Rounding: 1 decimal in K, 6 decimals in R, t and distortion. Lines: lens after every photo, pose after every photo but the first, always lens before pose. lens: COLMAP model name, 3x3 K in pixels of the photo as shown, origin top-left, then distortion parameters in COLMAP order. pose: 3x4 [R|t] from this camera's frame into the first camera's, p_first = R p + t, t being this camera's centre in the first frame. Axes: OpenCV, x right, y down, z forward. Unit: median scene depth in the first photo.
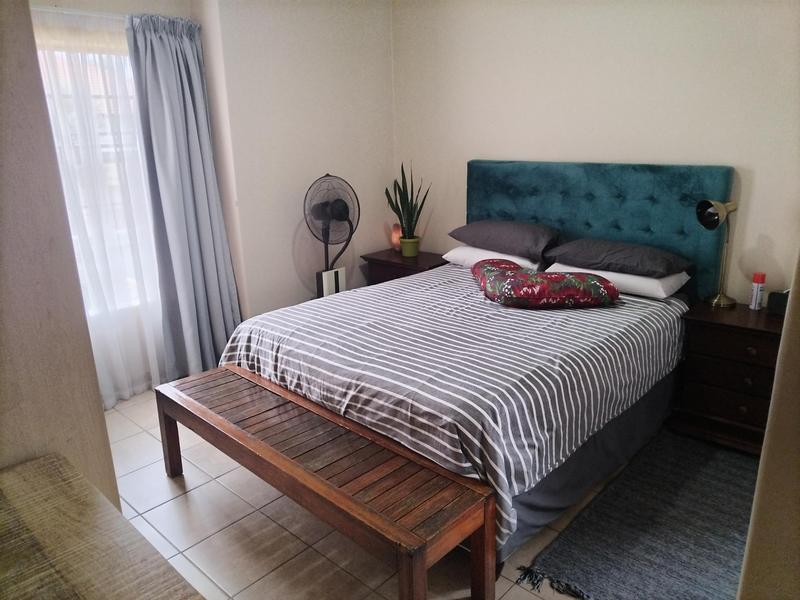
lens RADIAL K [[592.5, 0, 402.5], [0, 592.5, 300.5], [0, 0, 1]] dist [0.037263, -0.033103]
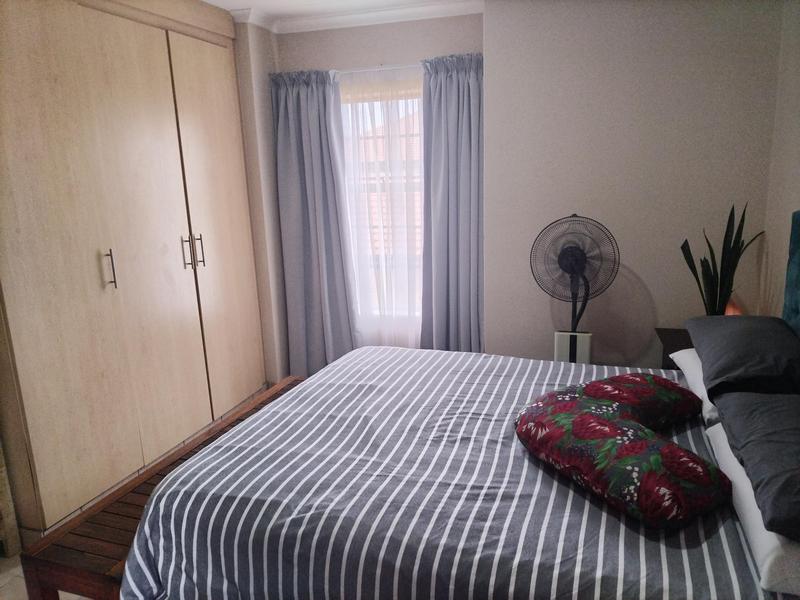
lens RADIAL K [[592.5, 0, 402.9], [0, 592.5, 299.8], [0, 0, 1]] dist [0.037263, -0.033103]
pose [[0.402592, 0.200805, -0.893083, 0.634678], [-0.231259, 0.966305, 0.113019, -0.170636], [0.885686, 0.161033, 0.435465, 0.576346]]
